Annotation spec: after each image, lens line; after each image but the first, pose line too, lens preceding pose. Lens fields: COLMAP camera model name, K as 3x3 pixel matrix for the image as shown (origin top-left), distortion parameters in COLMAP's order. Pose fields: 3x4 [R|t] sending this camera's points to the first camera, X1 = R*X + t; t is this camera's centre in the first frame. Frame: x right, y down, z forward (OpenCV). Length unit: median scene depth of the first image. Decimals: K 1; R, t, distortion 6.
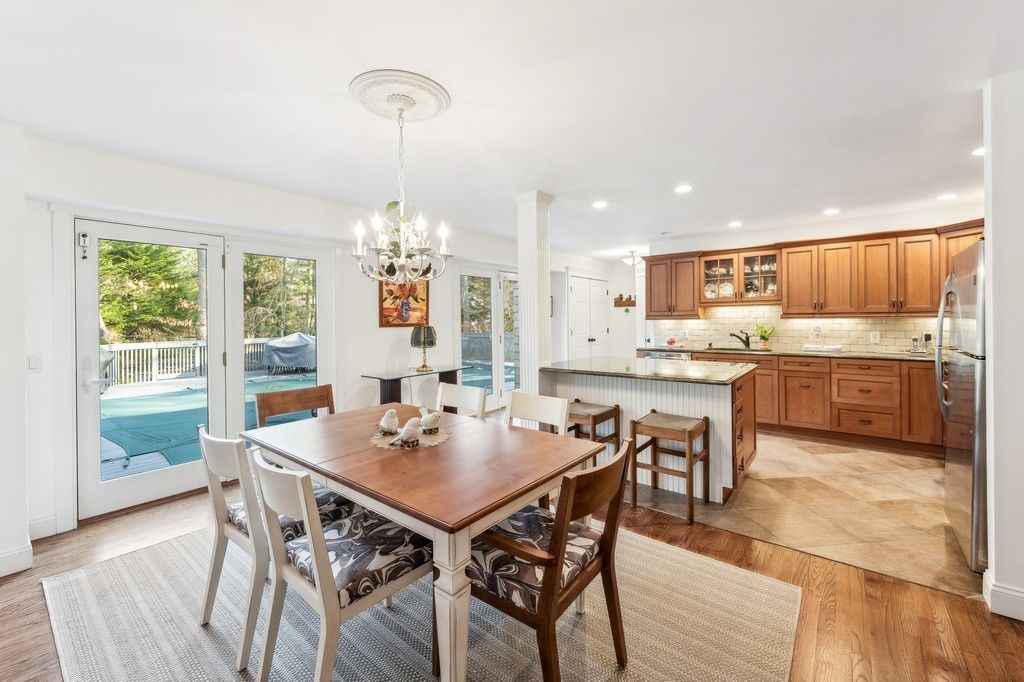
lens RADIAL K [[416.9, 0, 509.8], [0, 416.9, 325.4], [0, 0, 1]] dist [-0.001416, -0.000054]
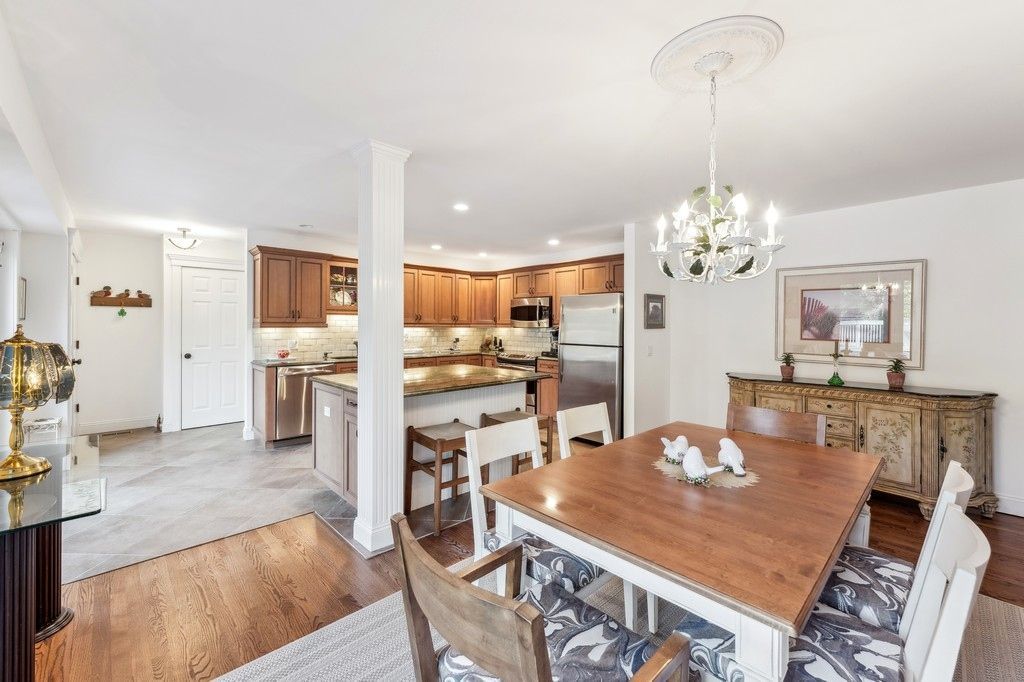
lens RADIAL K [[422.1, 0, 508.6], [0, 422.1, 332.9], [0, 0, 1]] dist [0.000687, -0.000112]
pose [[0.135250, -0.006409, 0.990791, -0.482694], [0.008945, 0.999946, 0.005247, -0.004593], [-0.990771, 0.008153, 0.135301, 0.543435]]
